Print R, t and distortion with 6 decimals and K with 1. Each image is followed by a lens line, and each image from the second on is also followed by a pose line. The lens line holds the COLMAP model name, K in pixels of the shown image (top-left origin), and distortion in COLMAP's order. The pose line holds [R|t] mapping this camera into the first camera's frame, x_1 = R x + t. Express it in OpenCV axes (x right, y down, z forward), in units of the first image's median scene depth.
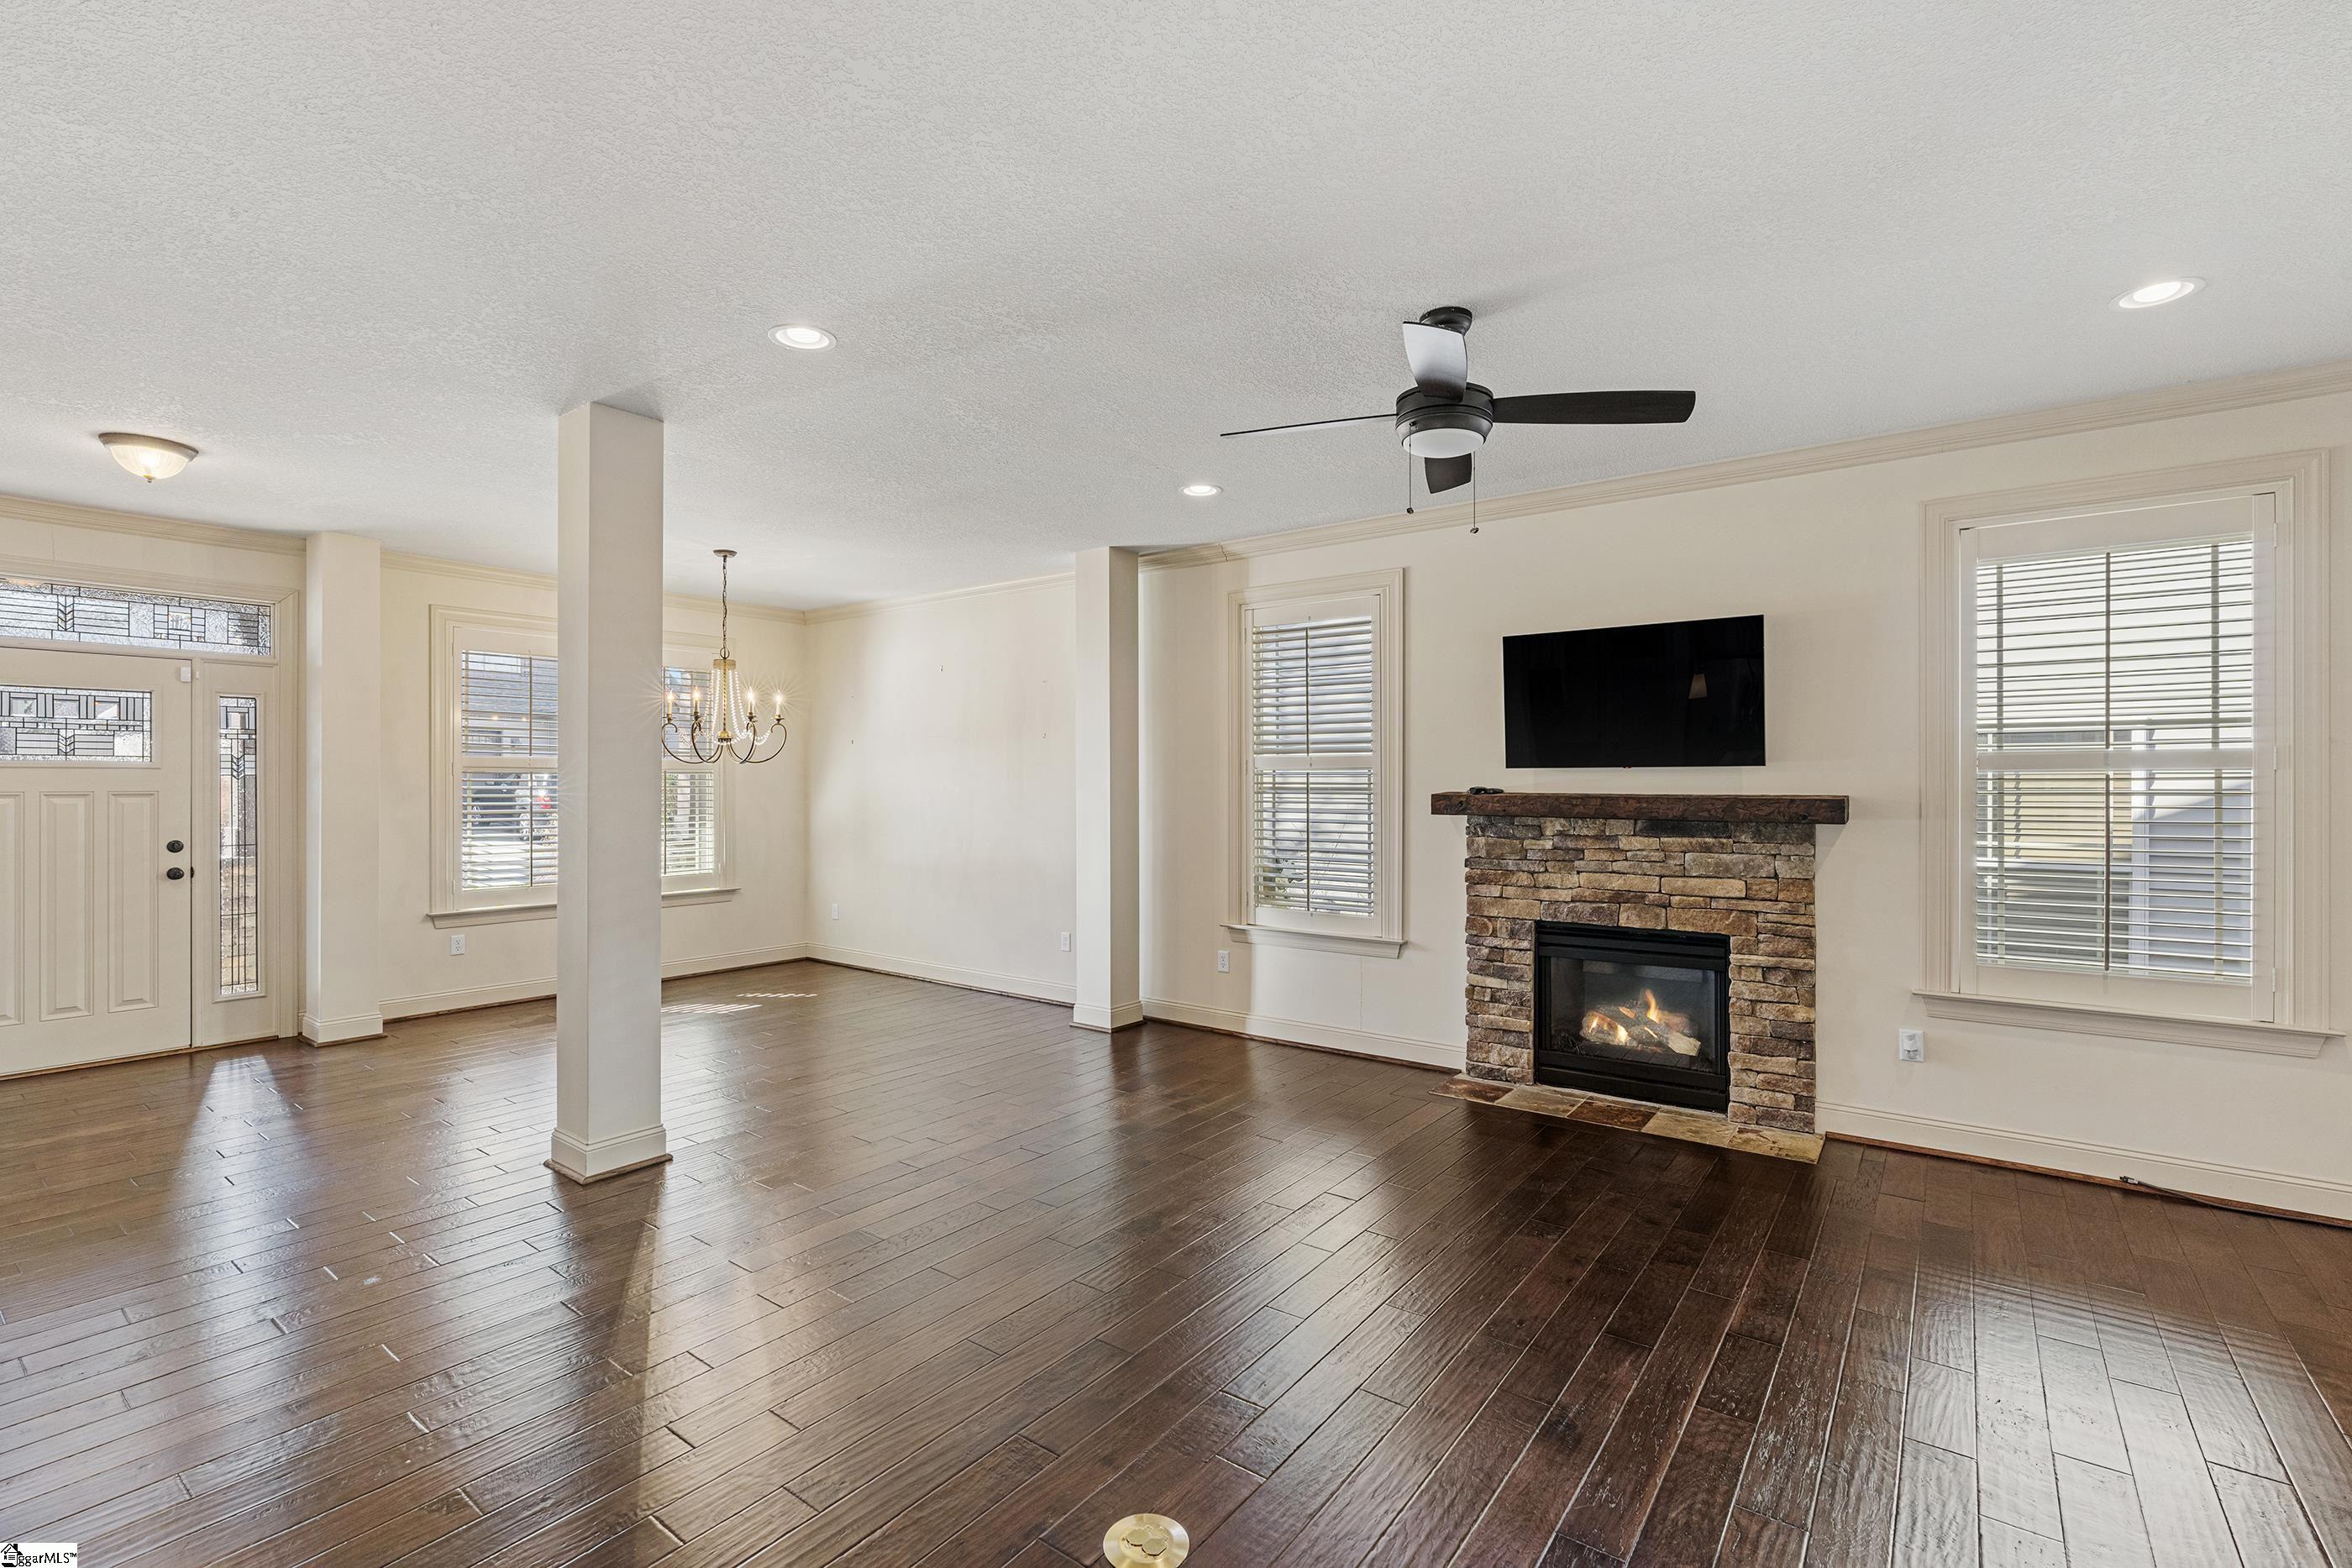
lens RADIAL K [[1059.3, 0, 1170.1], [0, 1059.3, 783.4], [0, 0, 1]] dist [-0.010643, 0.006415]
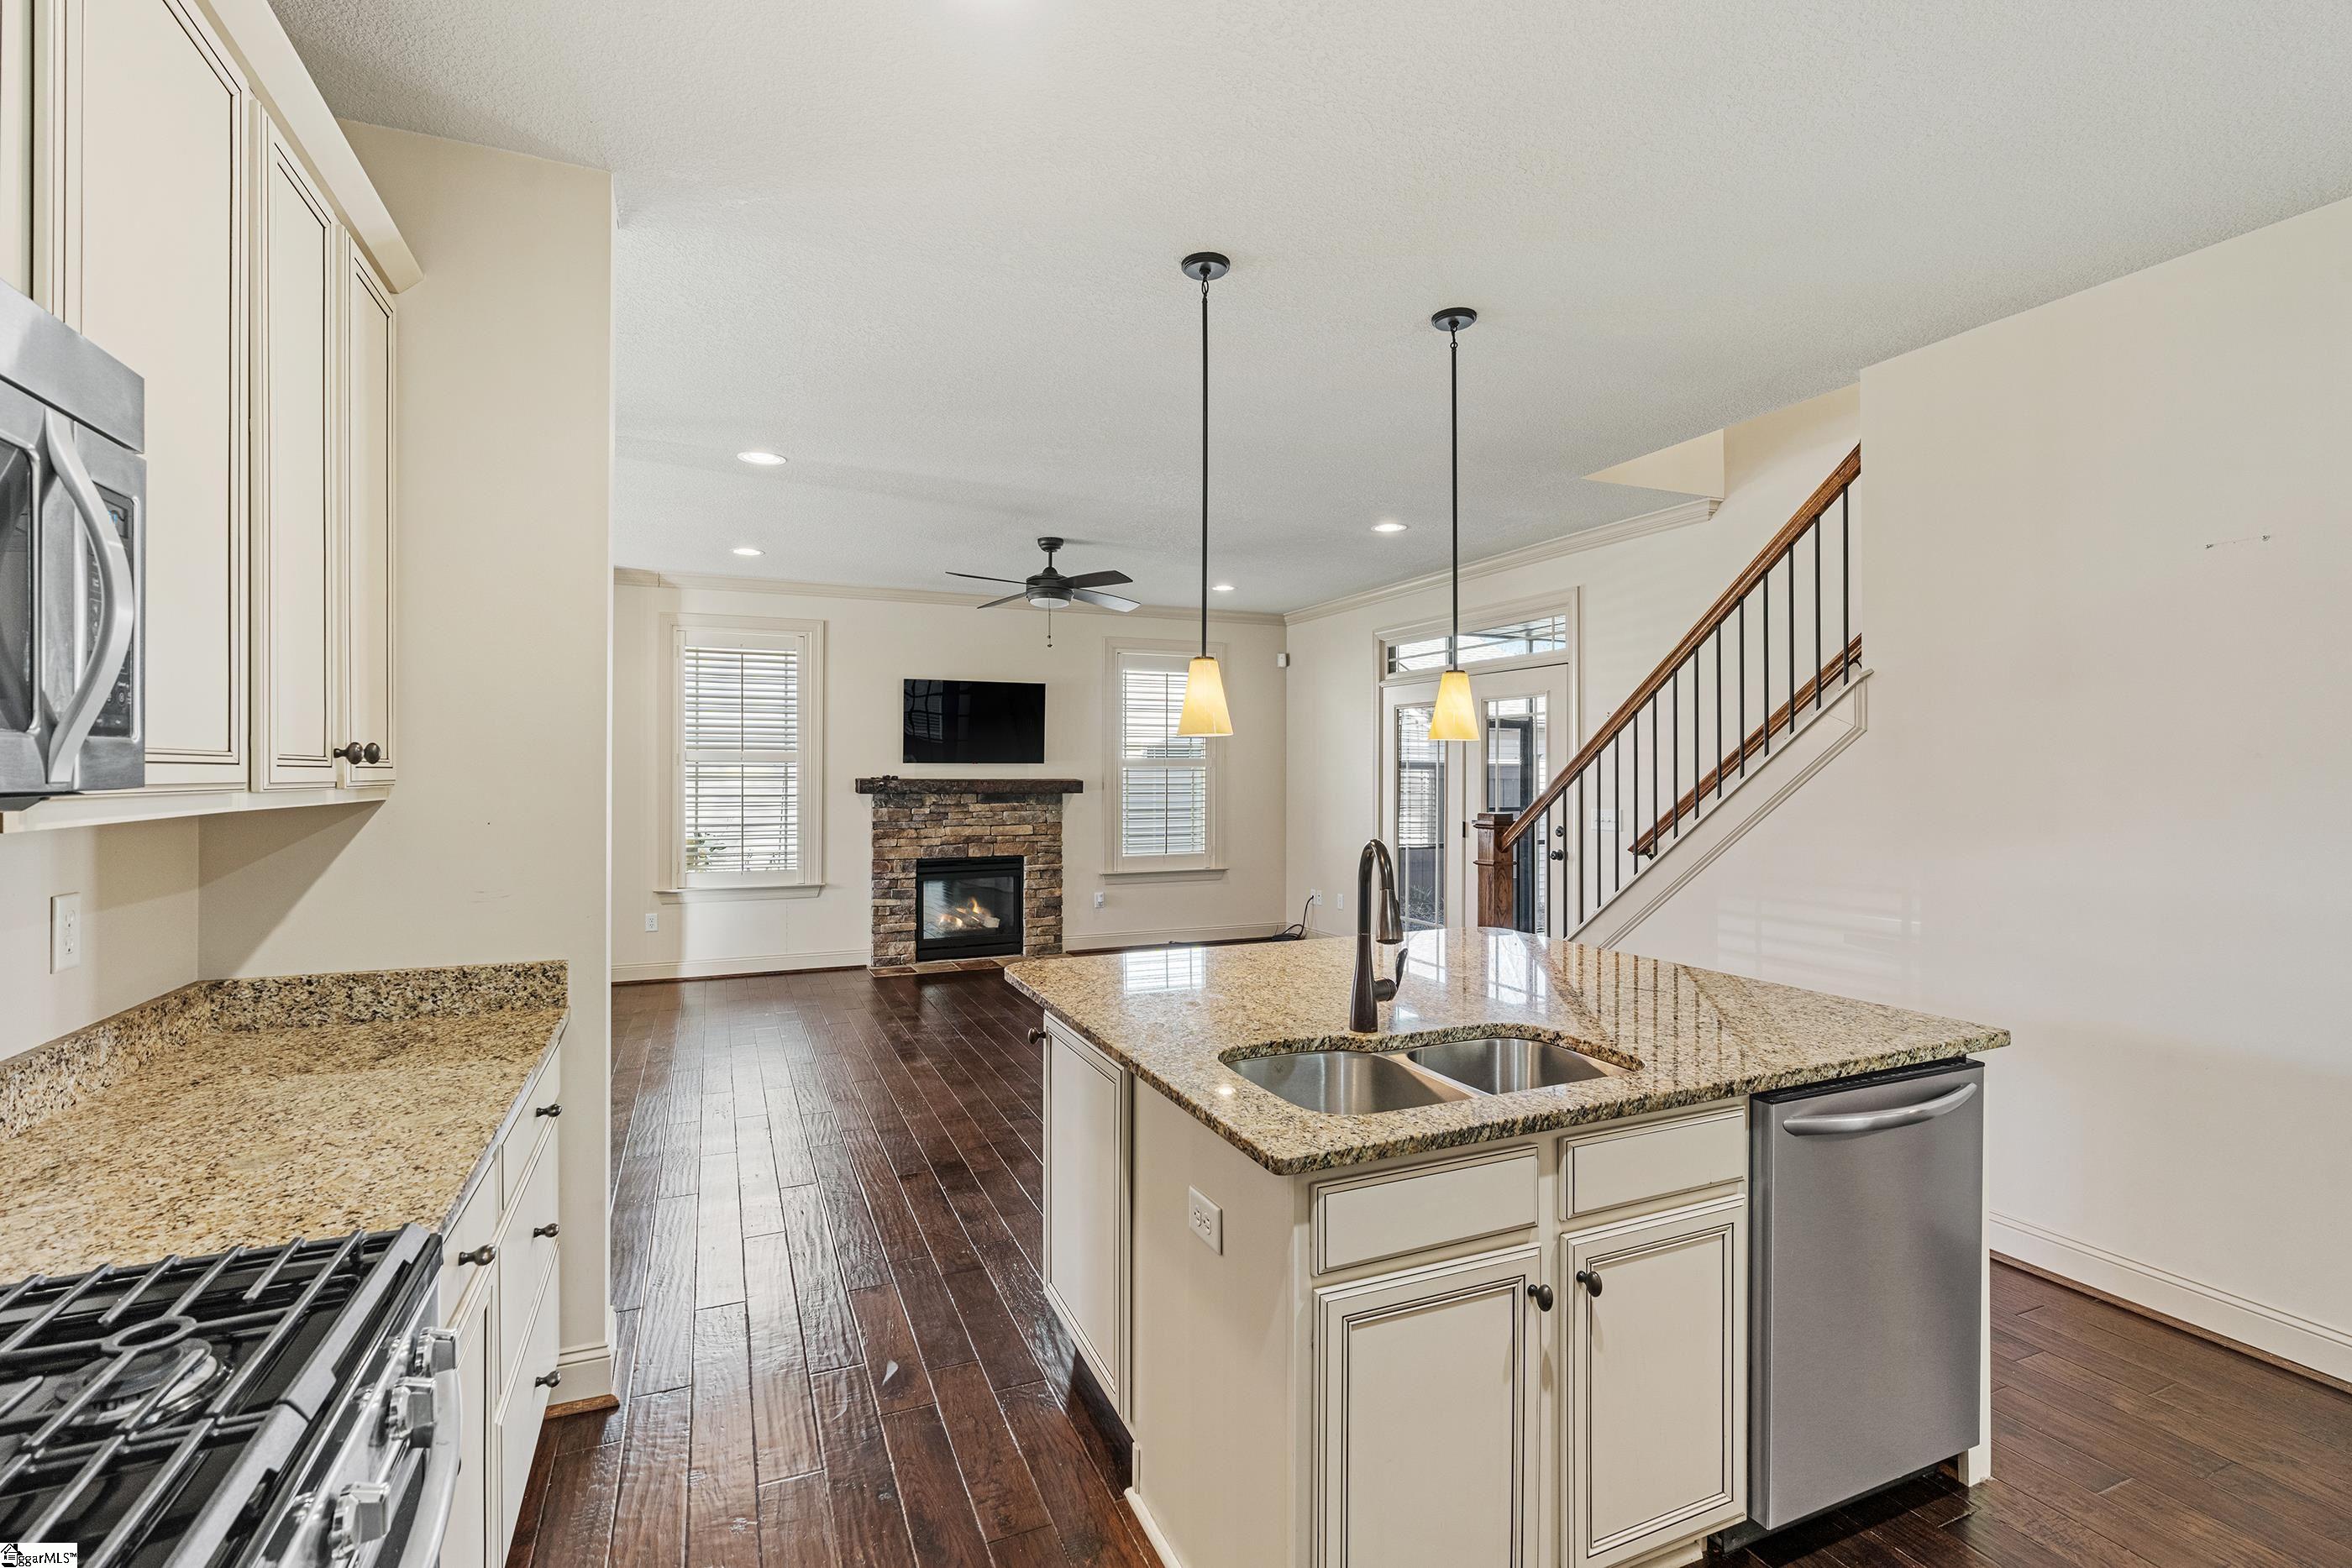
lens RADIAL K [[1059.3, 0, 1163.3], [0, 1059.3, 775.3], [0, 0, 1]] dist [-0.010643, 0.006415]
pose [[0.490316, -0.000934, 0.871544, -0.835072], [0.000187, 1.000000, 0.000966, 0.002301], [-0.871545, -0.000311, 0.490316, -0.098982]]
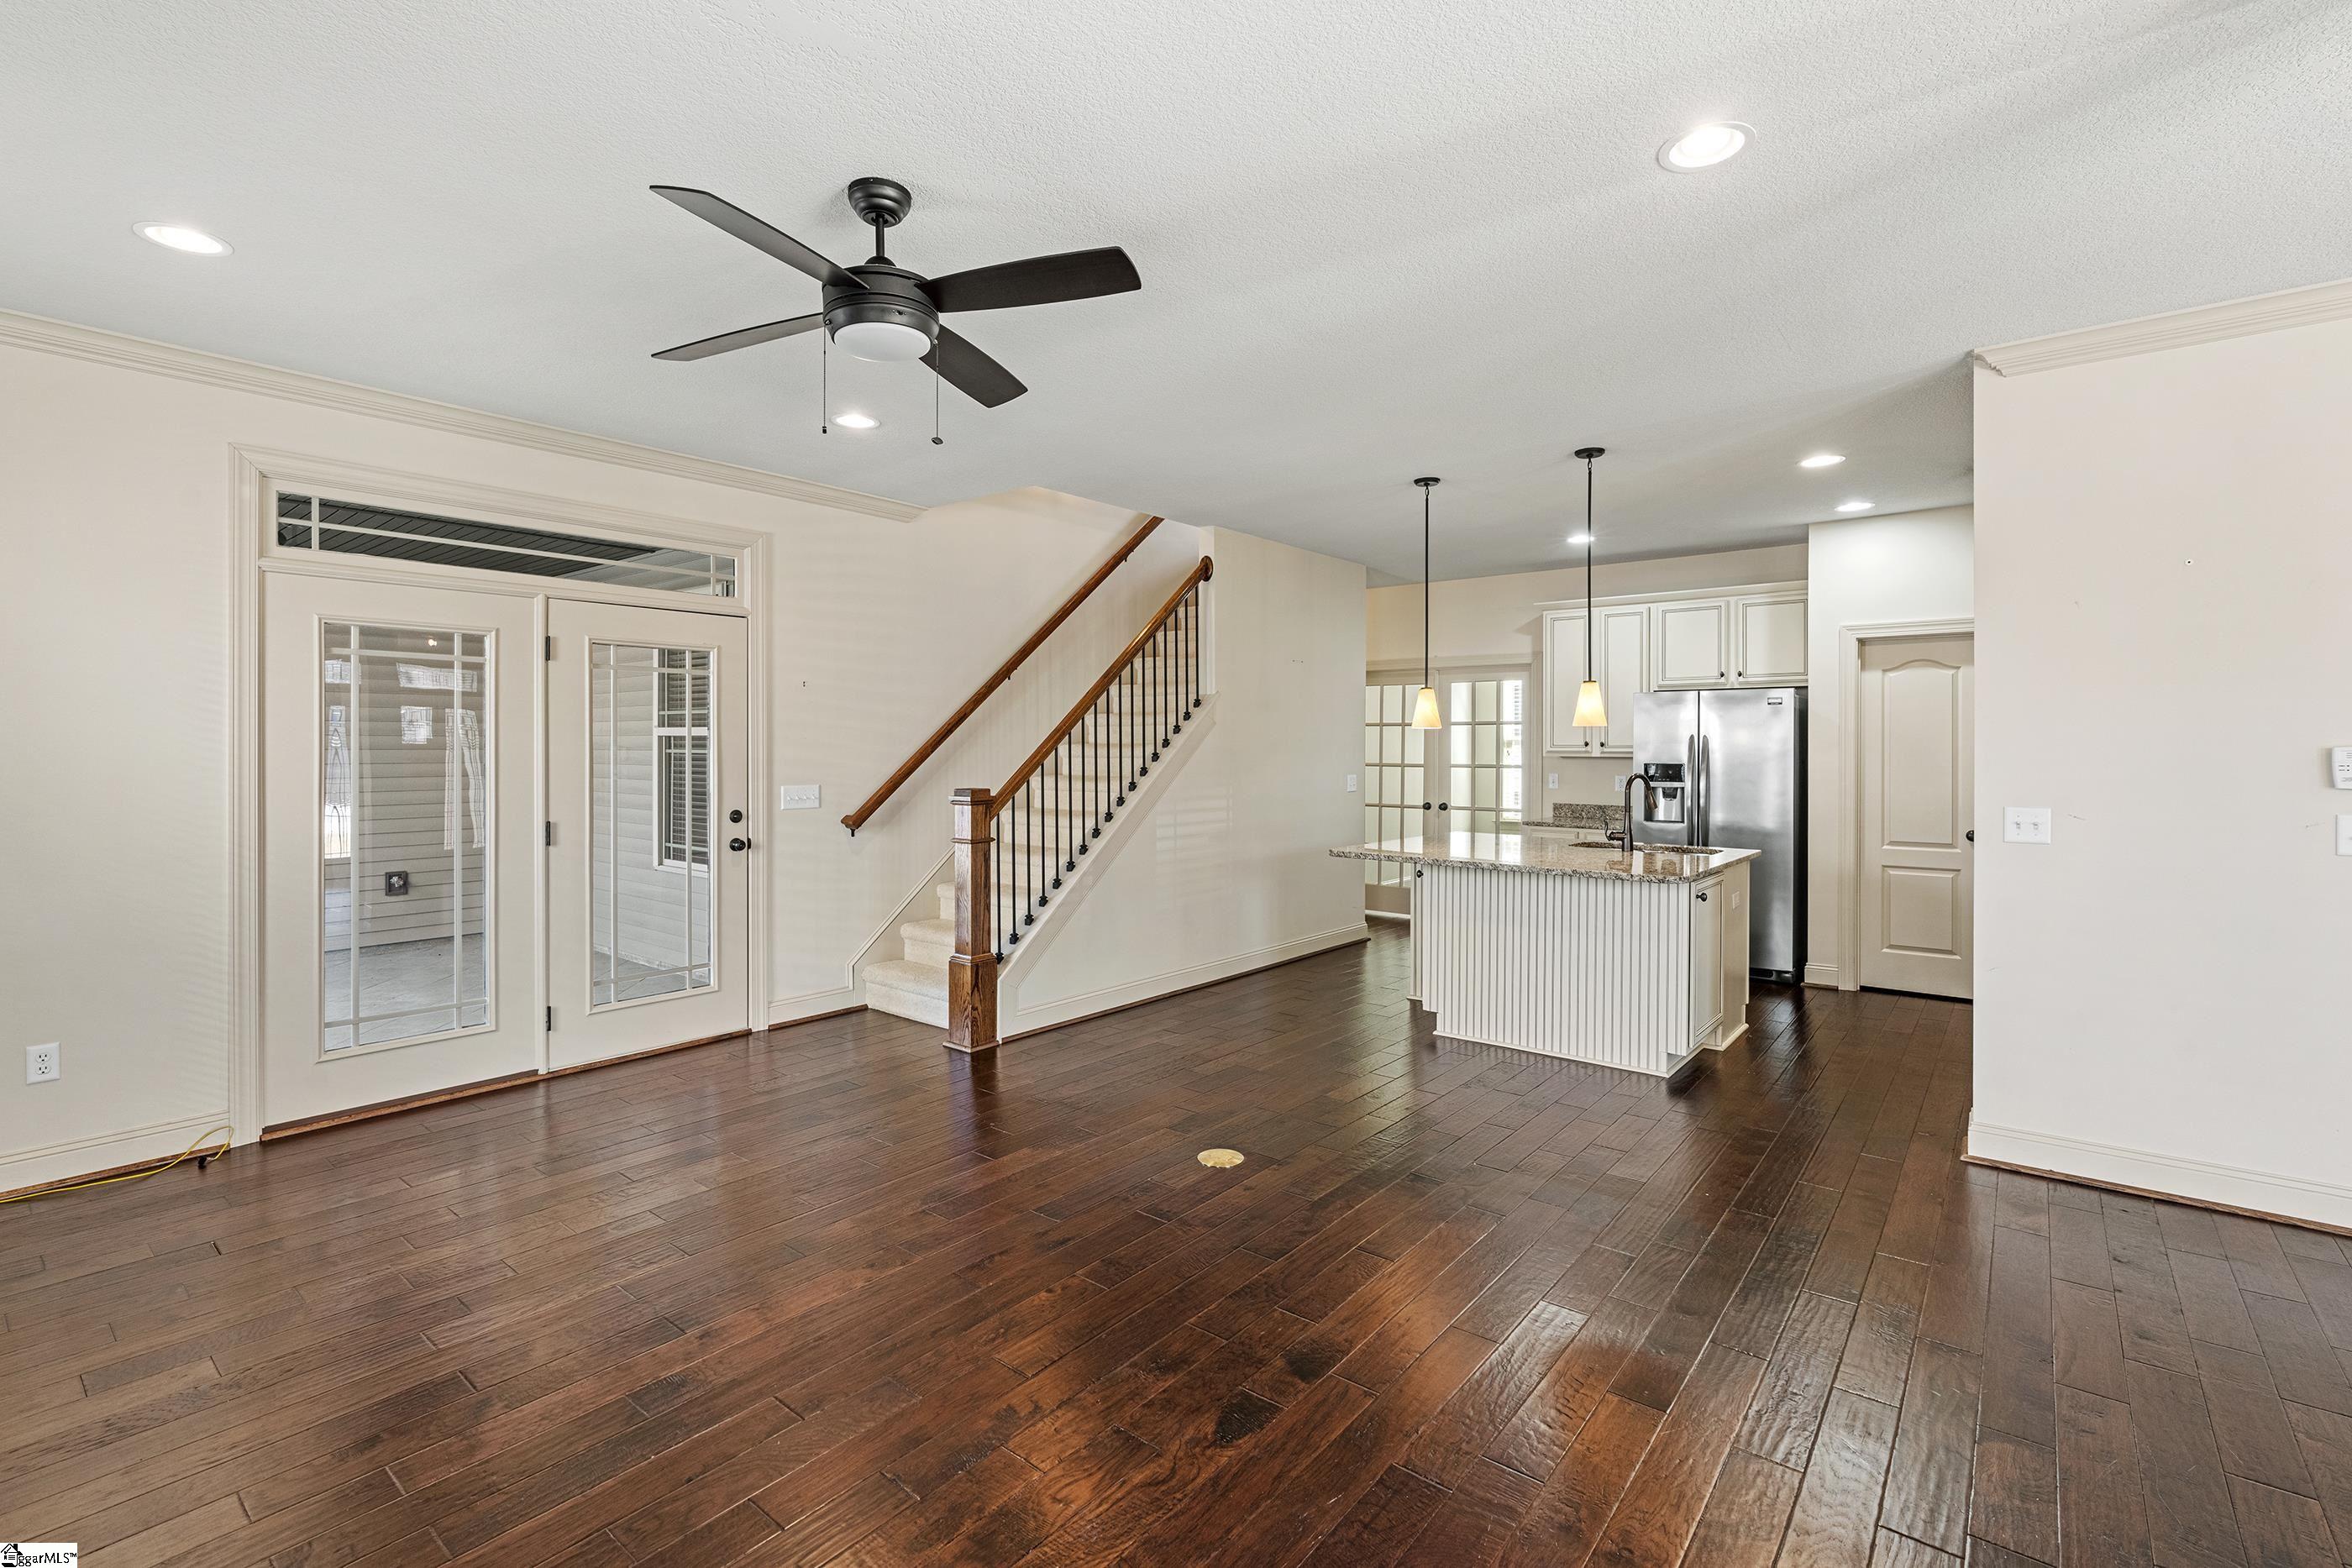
lens RADIAL K [[1059.3, 0, 1178.9], [0, 1059.3, 750.7], [0, 0, 1]] dist [-0.010643, 0.006415]
pose [[-0.999597, -0.004291, 0.028074, -0.000020], [-0.004140, 0.999977, 0.005433, -0.003321], [-0.028096, 0.005315, -0.999591, 1.111023]]
